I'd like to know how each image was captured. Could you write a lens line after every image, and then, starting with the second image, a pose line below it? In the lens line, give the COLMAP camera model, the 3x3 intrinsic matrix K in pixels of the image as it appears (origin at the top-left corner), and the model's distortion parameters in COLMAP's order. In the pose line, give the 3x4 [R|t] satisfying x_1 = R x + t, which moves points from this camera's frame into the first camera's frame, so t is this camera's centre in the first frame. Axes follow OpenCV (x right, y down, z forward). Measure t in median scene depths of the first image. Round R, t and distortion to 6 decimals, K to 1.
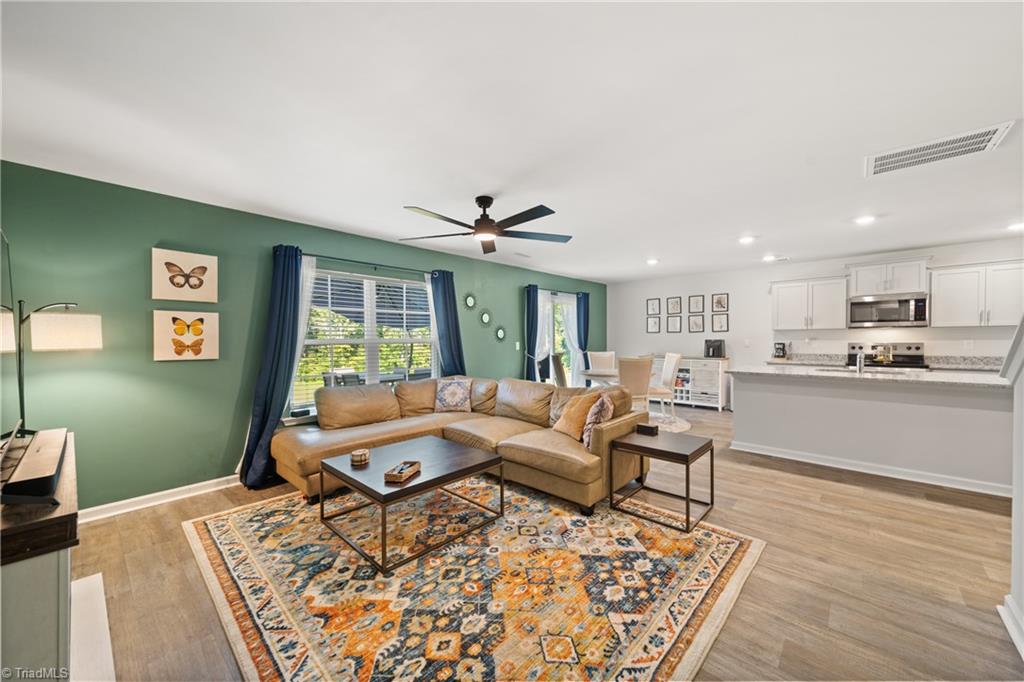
lens RADIAL K [[387.9, 0, 517.0], [0, 387.9, 345.3], [0, 0, 1]] dist [0.022048, 0.000212]
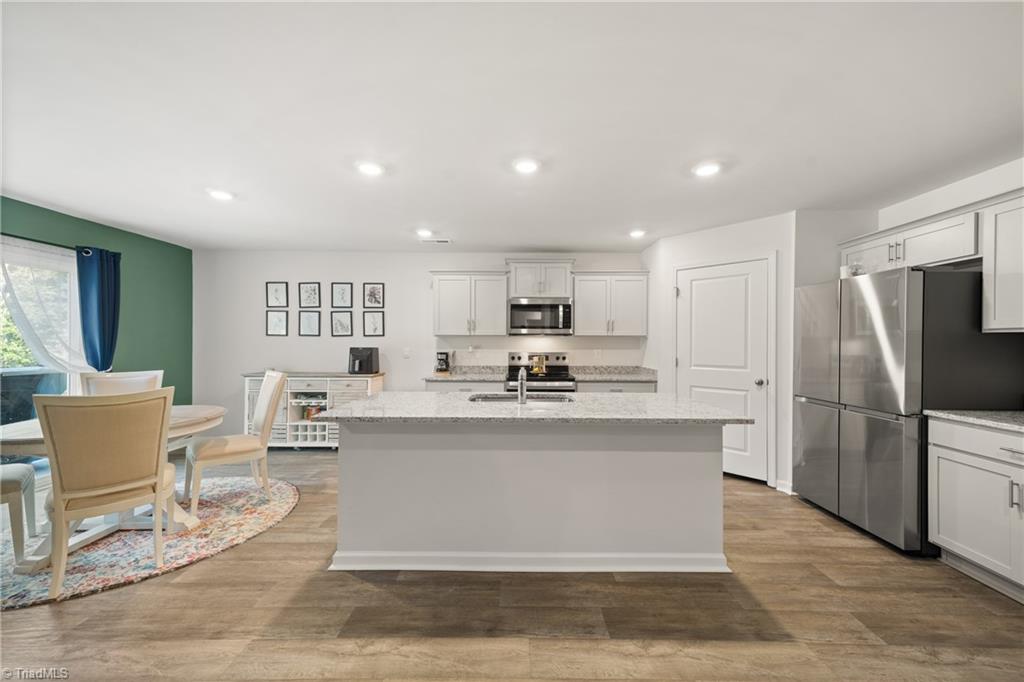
lens RADIAL K [[387.9, 0, 519.9], [0, 387.9, 344.5], [0, 0, 1]] dist [0.022048, 0.000212]
pose [[0.746978, 0.009056, 0.664787, 0.337620], [0.002038, 0.999871, -0.015911, -0.011140], [-0.664845, 0.013240, 0.746864, 0.400374]]
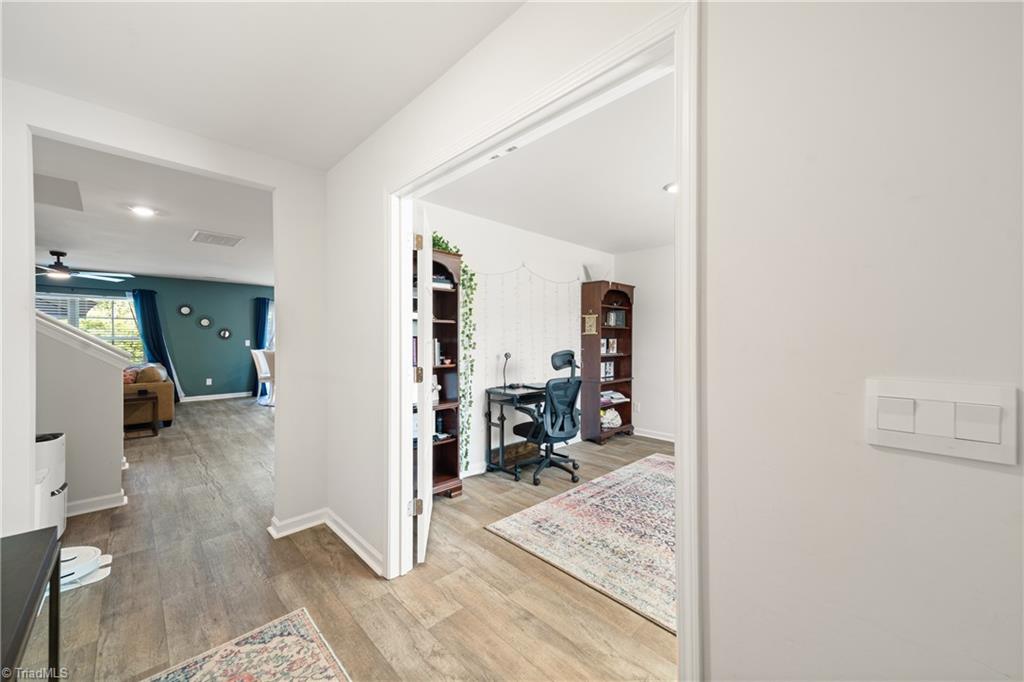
lens RADIAL K [[387.9, 0, 521.1], [0, 387.9, 342.5], [0, 0, 1]] dist [0.022048, 0.000212]
pose [[0.997921, 0.013617, -0.062989, 1.259547], [-0.014018, 0.999884, -0.005926, -0.006450], [0.062901, 0.006797, 0.997997, -0.366764]]
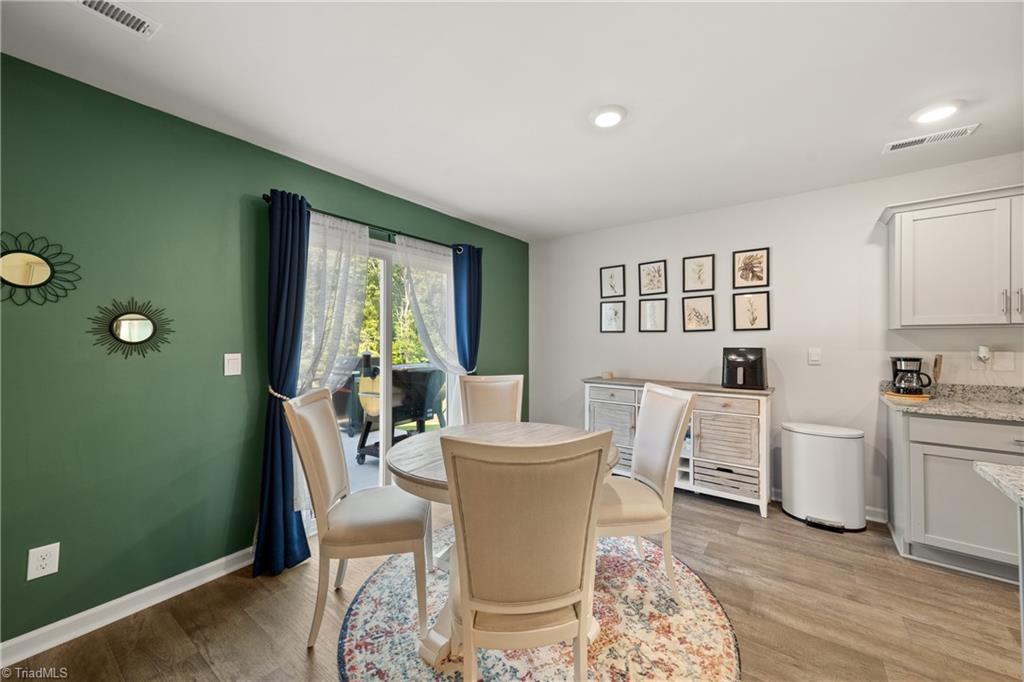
lens RADIAL K [[387.9, 0, 517.5], [0, 387.9, 339.3], [0, 0, 1]] dist [0.022048, 0.000212]
pose [[0.995633, 0.005715, 0.093175, 0.270043], [-0.003804, 0.999779, -0.020673, -0.018447], [-0.093273, 0.020228, 0.995435, 0.760723]]
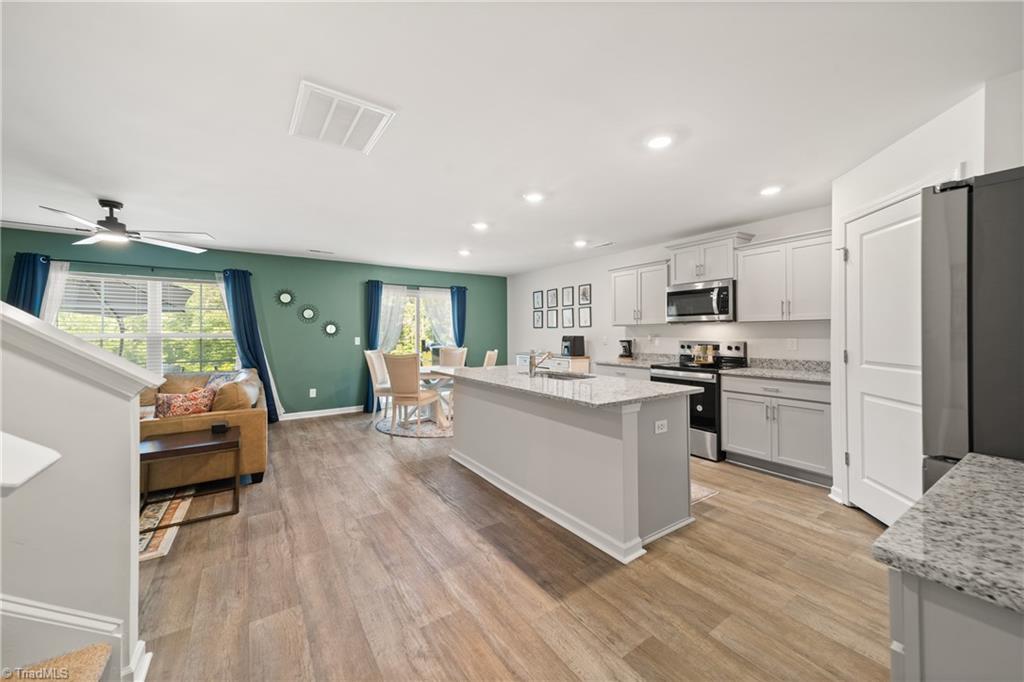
lens RADIAL K [[387.9, 0, 515.3], [0, 387.9, 334.0], [0, 0, 1]] dist [0.022048, 0.000212]
pose [[0.970963, 0.005008, -0.239177, 0.785175], [-0.008492, 0.999872, -0.013540, -0.007420], [0.239079, 0.015178, 0.970881, 0.132591]]
